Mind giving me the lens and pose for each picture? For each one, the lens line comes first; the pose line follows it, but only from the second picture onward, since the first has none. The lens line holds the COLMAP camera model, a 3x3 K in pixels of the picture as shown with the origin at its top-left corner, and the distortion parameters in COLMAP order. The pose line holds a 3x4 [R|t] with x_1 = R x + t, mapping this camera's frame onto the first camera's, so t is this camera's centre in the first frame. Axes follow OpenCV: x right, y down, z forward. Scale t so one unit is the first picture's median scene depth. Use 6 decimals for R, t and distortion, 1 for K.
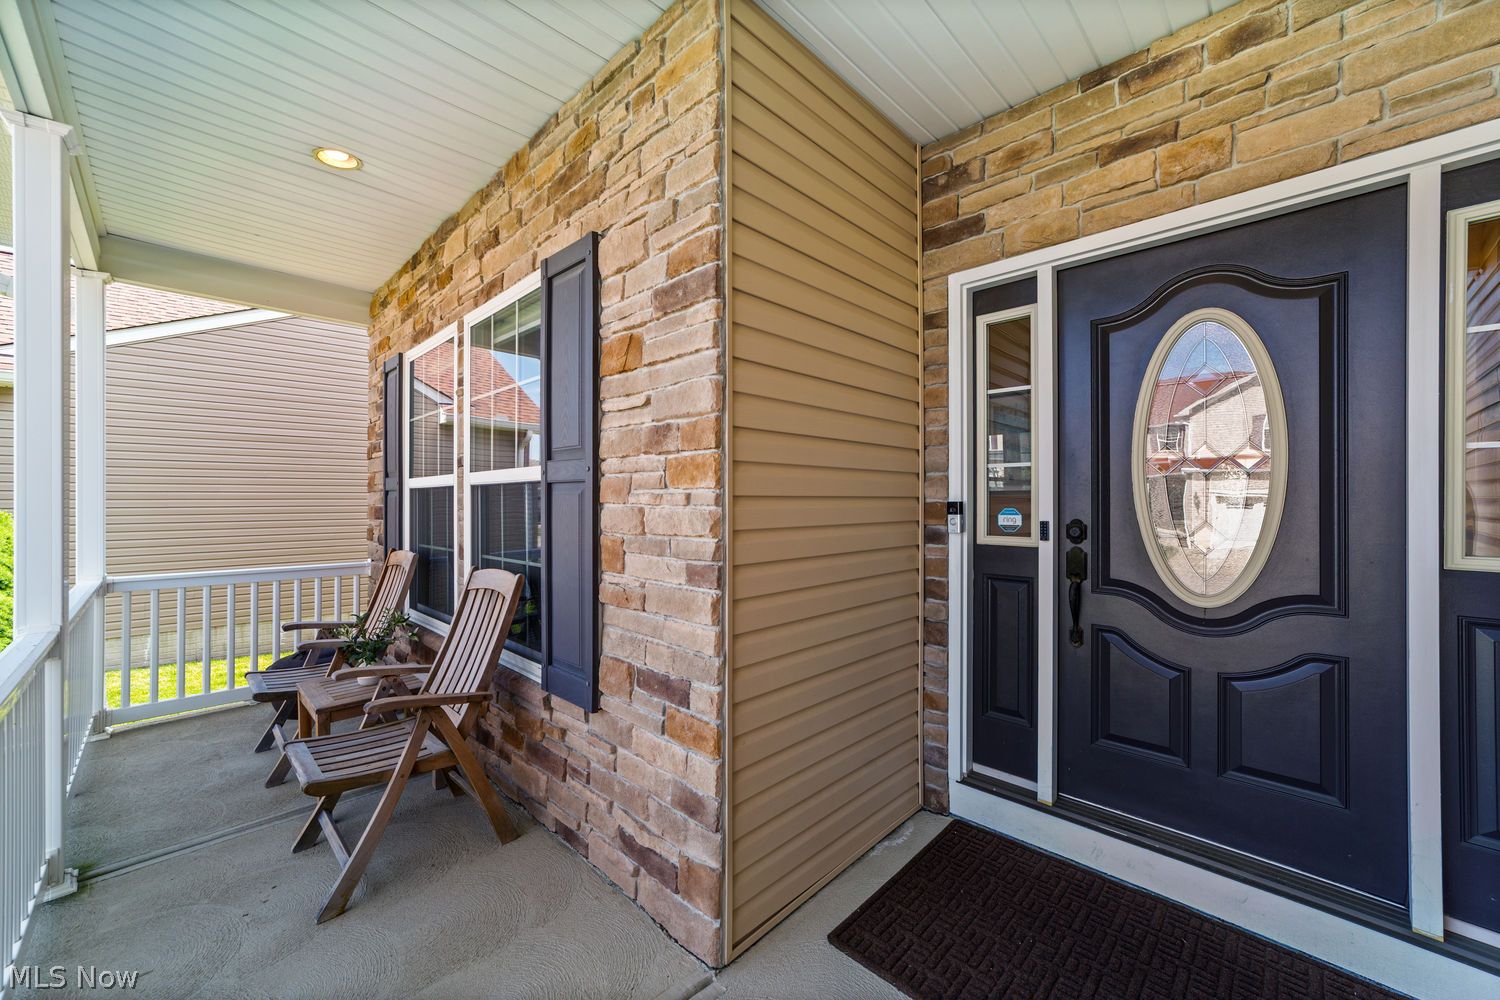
lens RADIAL K [[588.3, 0, 744.3], [0, 588.3, 508.0], [0, 0, 1]] dist [-0.012654, 0.006095]
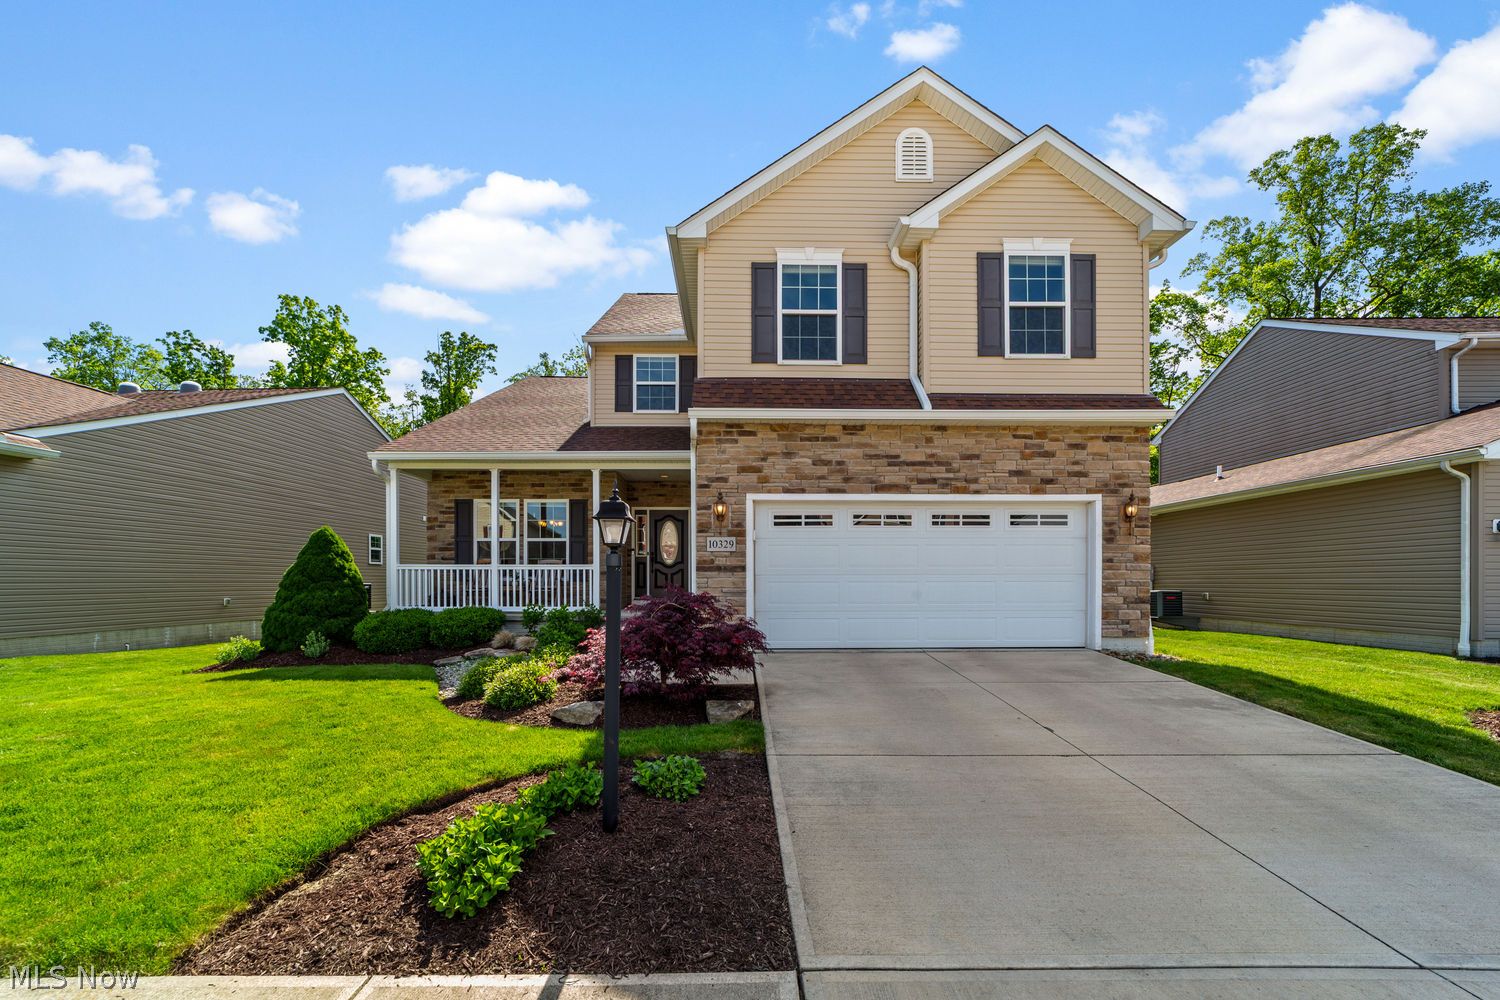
lens RADIAL K [[588.3, 0, 744.3], [0, 588.3, 508.0], [0, 0, 1]] dist [-0.012654, 0.006095]
pose [[0.688733, 0.088586, 0.719583, -3.311011], [0.009821, 0.991276, -0.131433, 0.391585], [-0.724949, 0.097589, 0.681854, -4.024218]]
